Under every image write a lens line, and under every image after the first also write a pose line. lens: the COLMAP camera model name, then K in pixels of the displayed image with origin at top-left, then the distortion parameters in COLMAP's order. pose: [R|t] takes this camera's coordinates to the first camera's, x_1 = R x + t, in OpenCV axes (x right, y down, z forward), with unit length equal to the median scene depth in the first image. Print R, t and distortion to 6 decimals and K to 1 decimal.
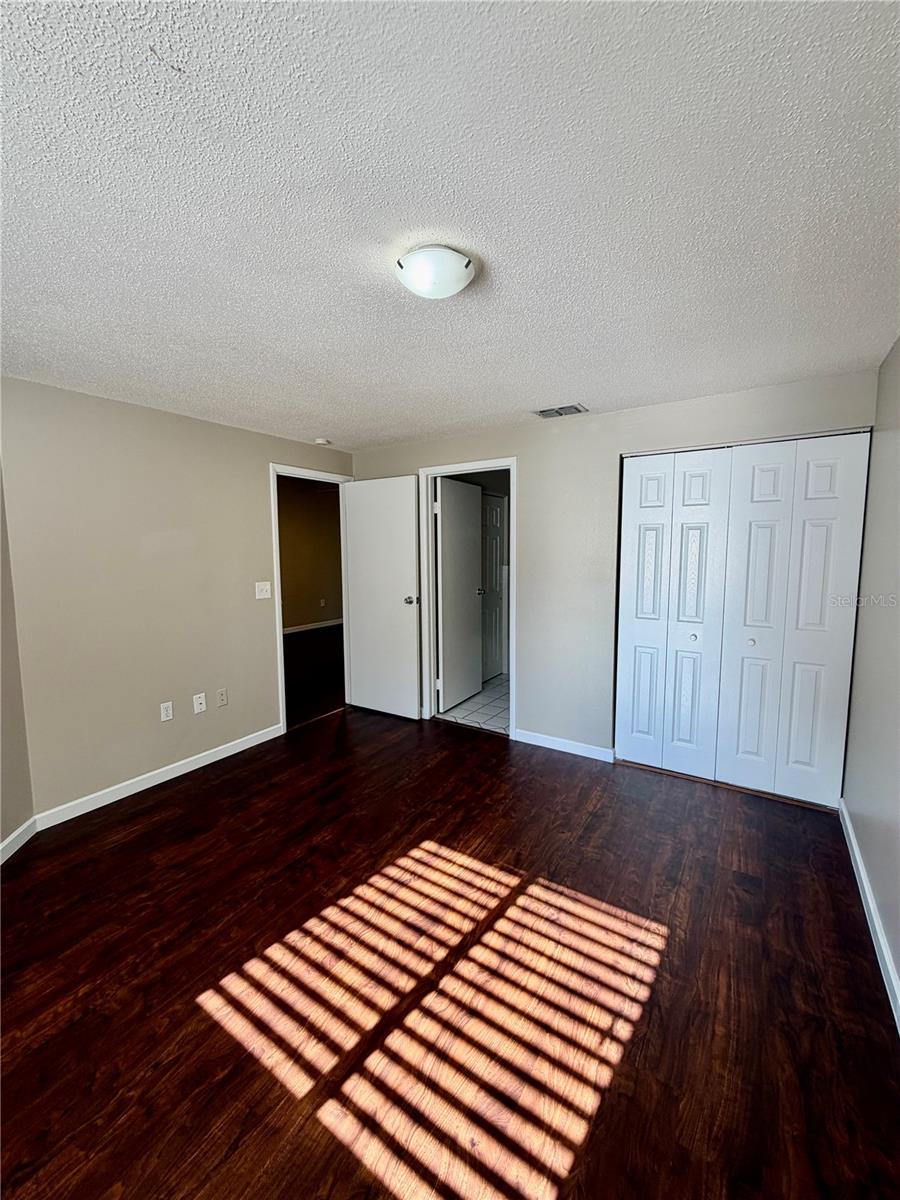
lens RADIAL K [[478.2, 0, 448.1], [0, 478.2, 596.0], [0, 0, 1]] dist [-0.003186, 0.000849]
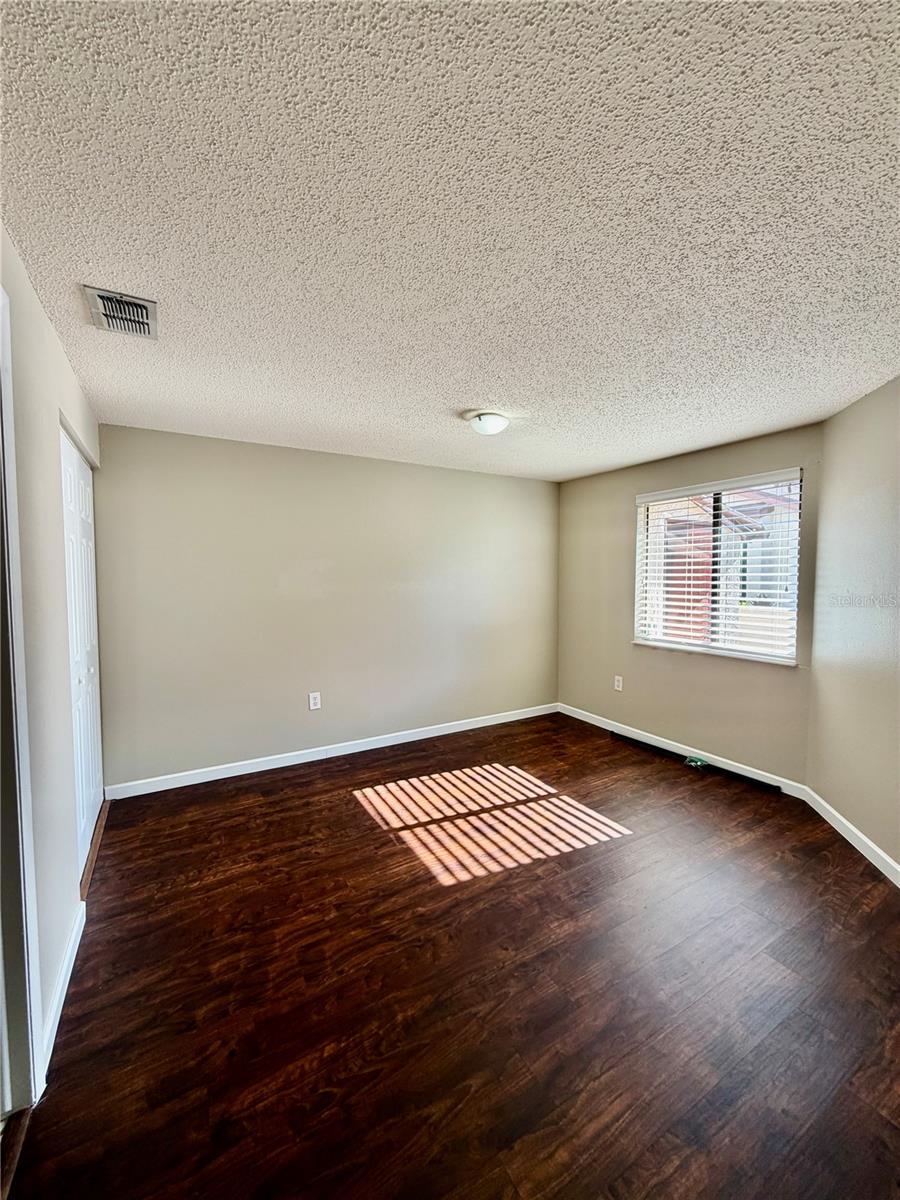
lens RADIAL K [[478.2, 0, 443.8], [0, 478.2, 605.9], [0, 0, 1]] dist [-0.003186, 0.000849]
pose [[-0.894068, -0.019199, 0.447519, -0.561516], [0.055342, 0.986692, 0.152893, -0.188602], [-0.444499, 0.161463, -0.881107, 2.206983]]
